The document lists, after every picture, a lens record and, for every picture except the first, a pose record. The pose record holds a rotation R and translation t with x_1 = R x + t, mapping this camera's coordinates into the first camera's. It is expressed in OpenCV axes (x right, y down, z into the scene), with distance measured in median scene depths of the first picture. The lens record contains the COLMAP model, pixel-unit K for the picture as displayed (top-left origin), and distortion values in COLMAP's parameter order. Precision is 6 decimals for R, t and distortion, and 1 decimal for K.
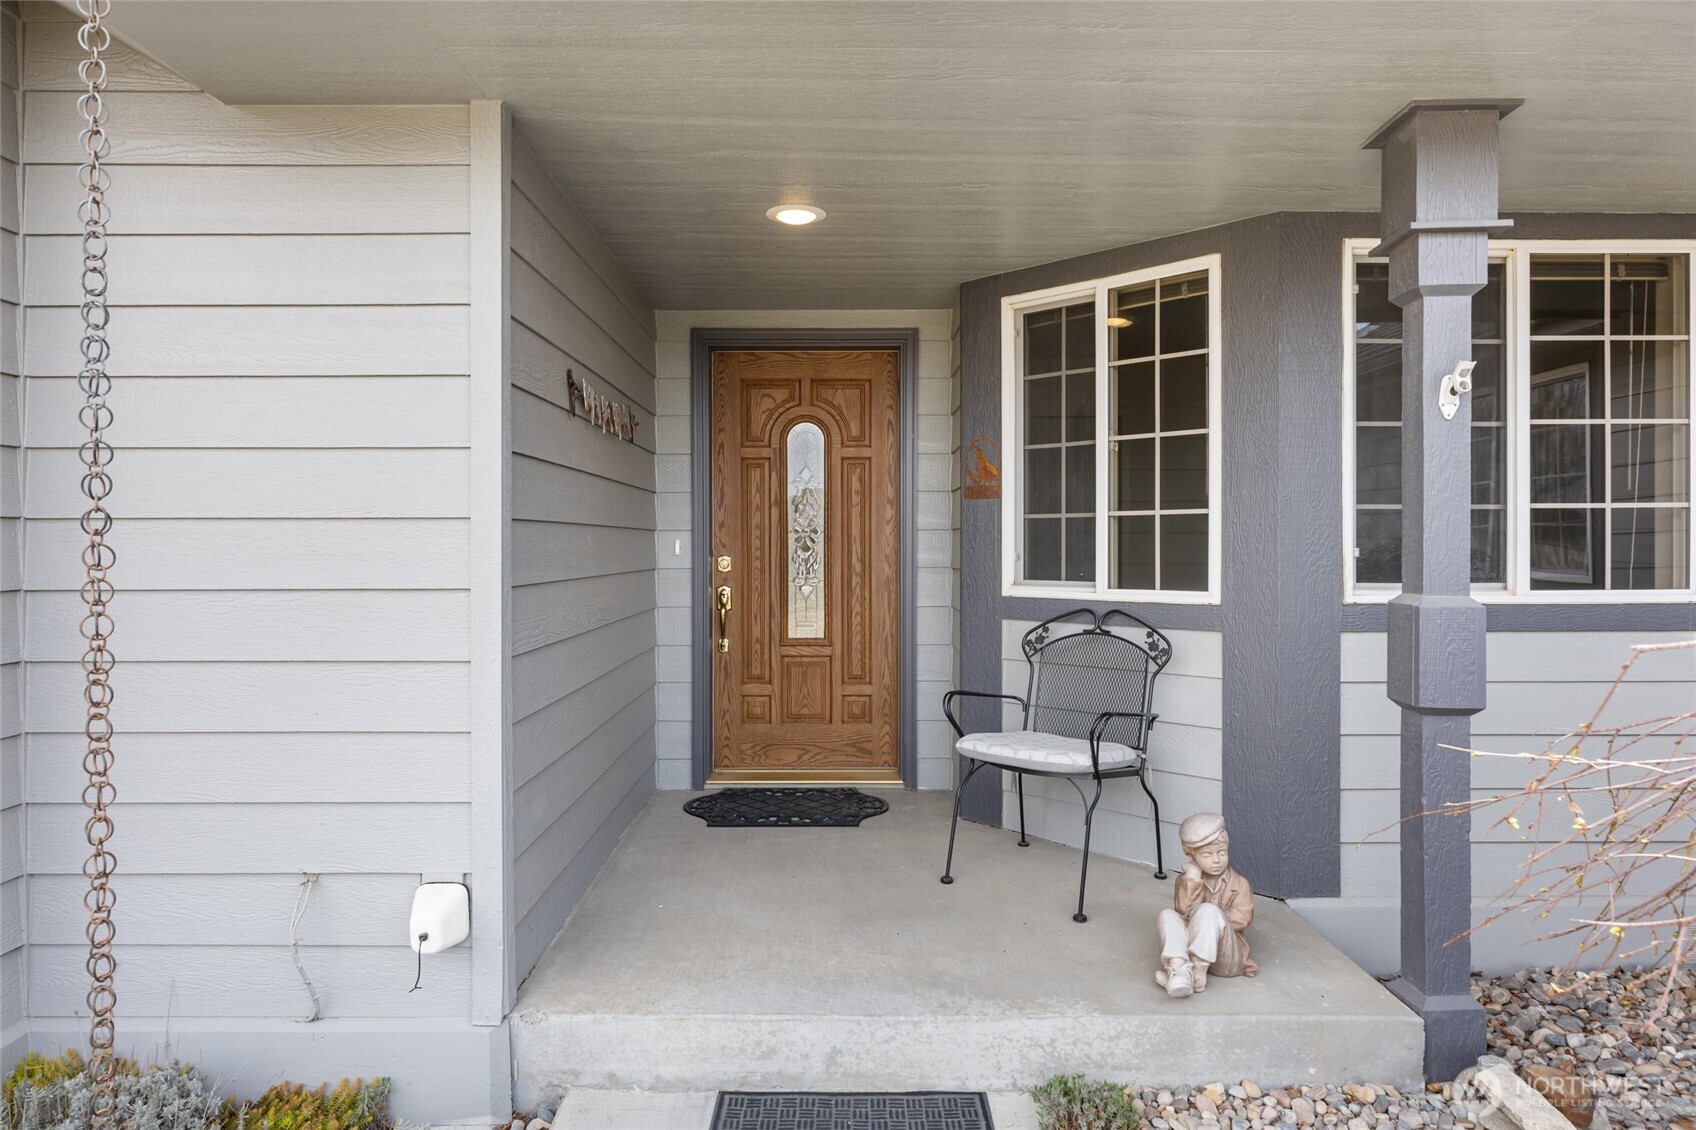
lens RADIAL K [[1023.2, 0, 840.6], [0, 1023.2, 554.6], [0, 0, 1]] dist [-0.001827, -0.000441]
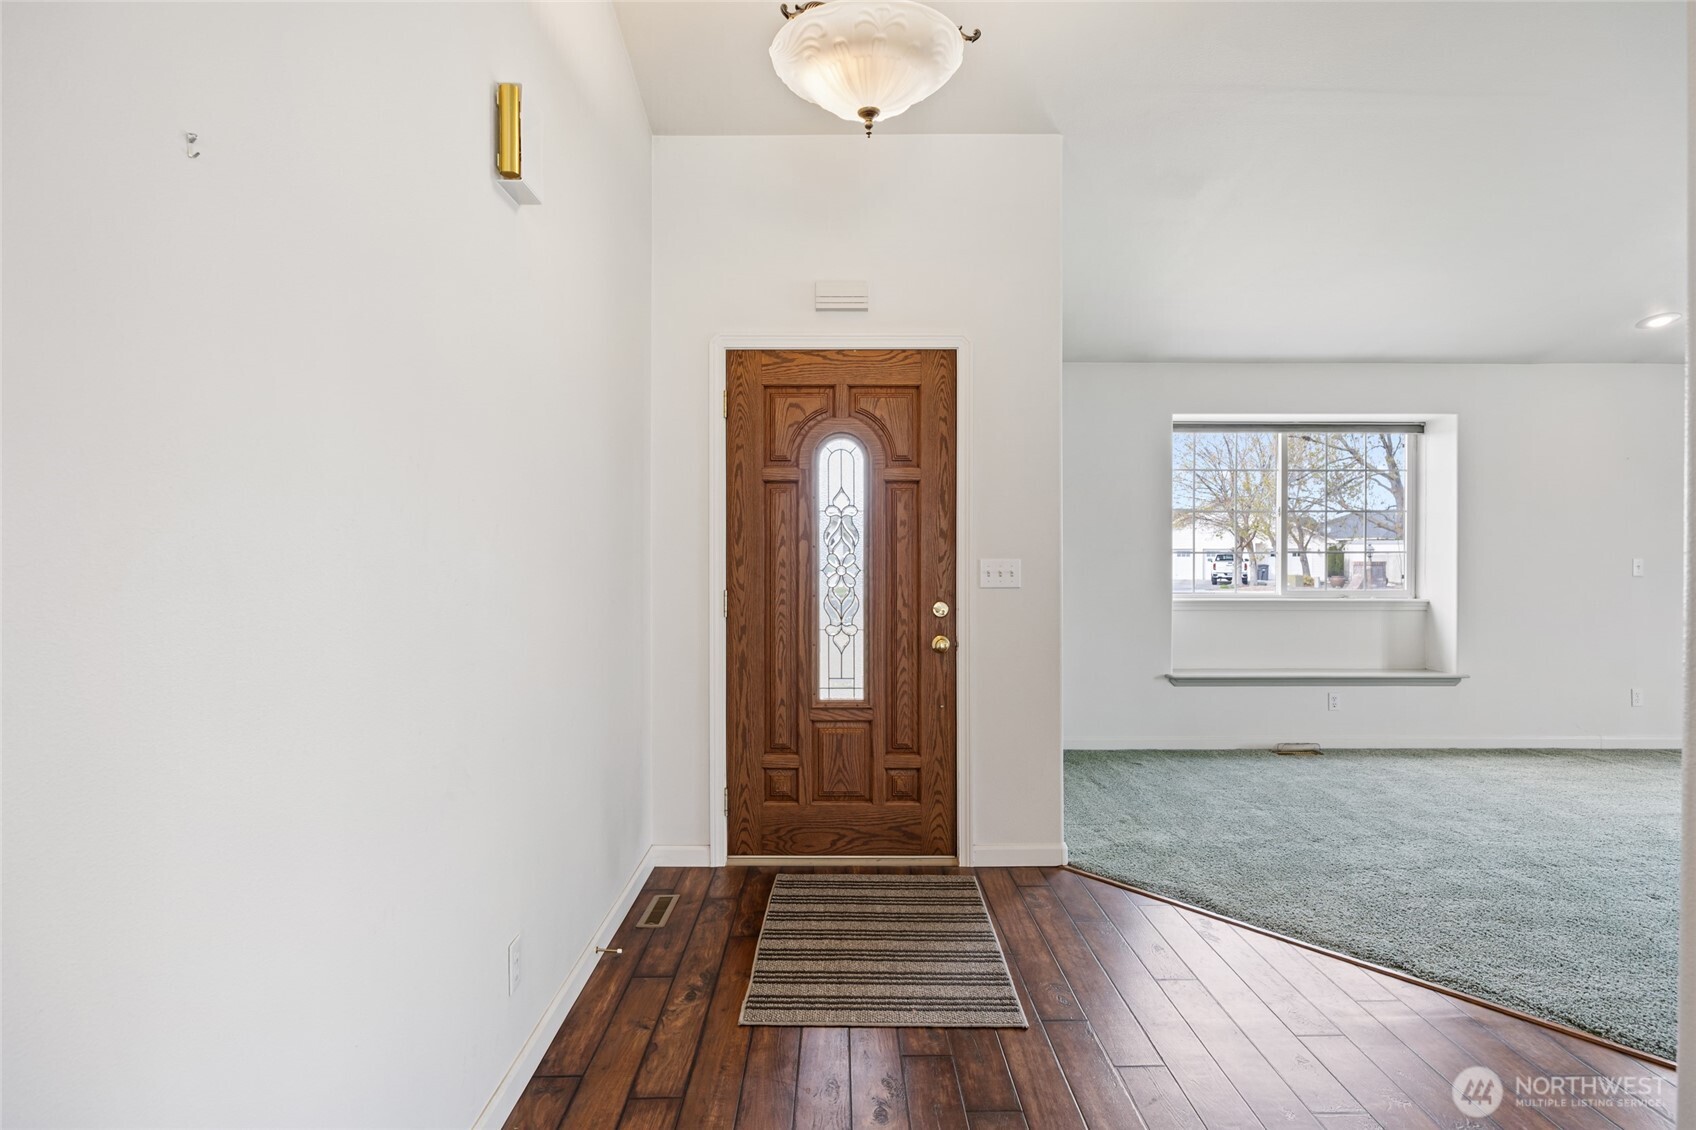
lens RADIAL K [[981.0, 0, 856.5], [0, 981.0, 557.4], [0, 0, 1]] dist [0.000684, 0.000018]
pose [[0.999711, 0.002532, -0.023889, -0.002756], [-0.002542, 0.999997, -0.000371, -0.032880], [0.023888, 0.000432, 0.999715, 0.210183]]
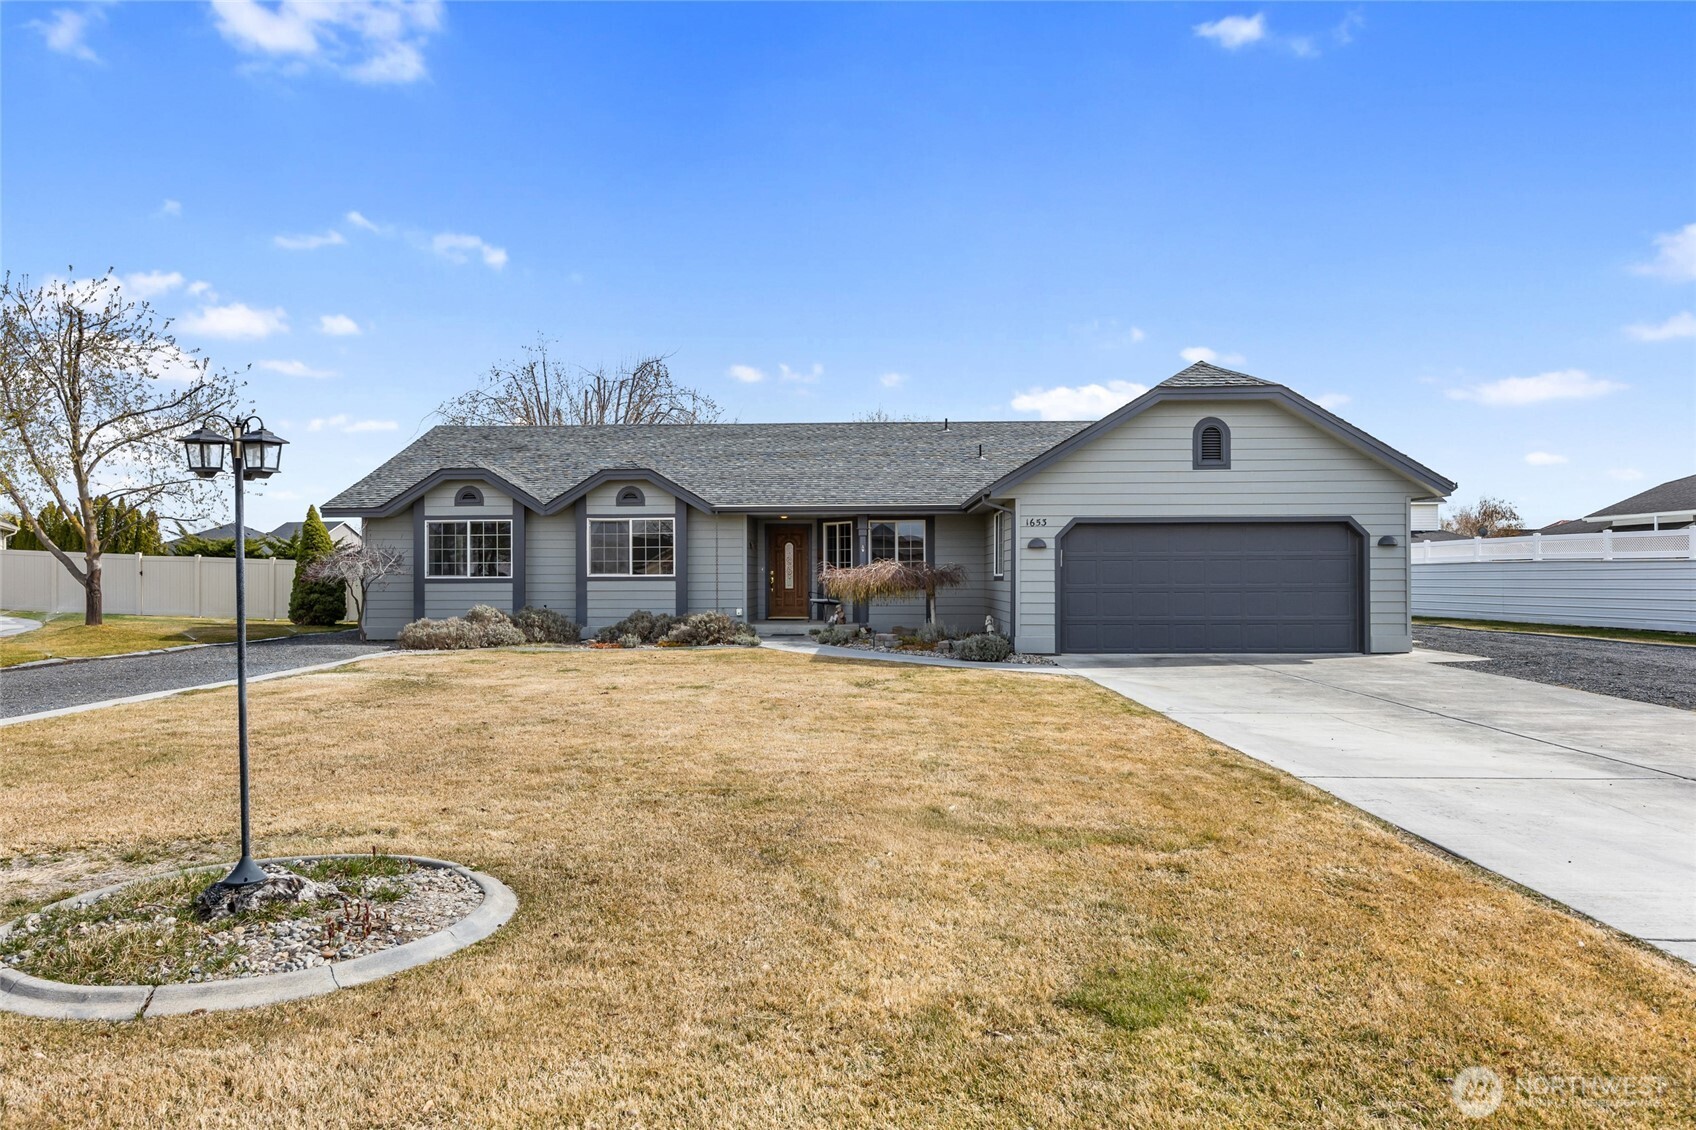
lens RADIAL K [[1016.7, 0, 864.6], [0, 1016.7, 568.8], [0, 0, 1]] dist [-0.001734, -0.000022]
pose [[0.999967, -0.002543, -0.007719, 0.385038], [0.002445, 0.999916, -0.012719, 0.061914], [0.007750, 0.012700, 0.999889, -4.052464]]
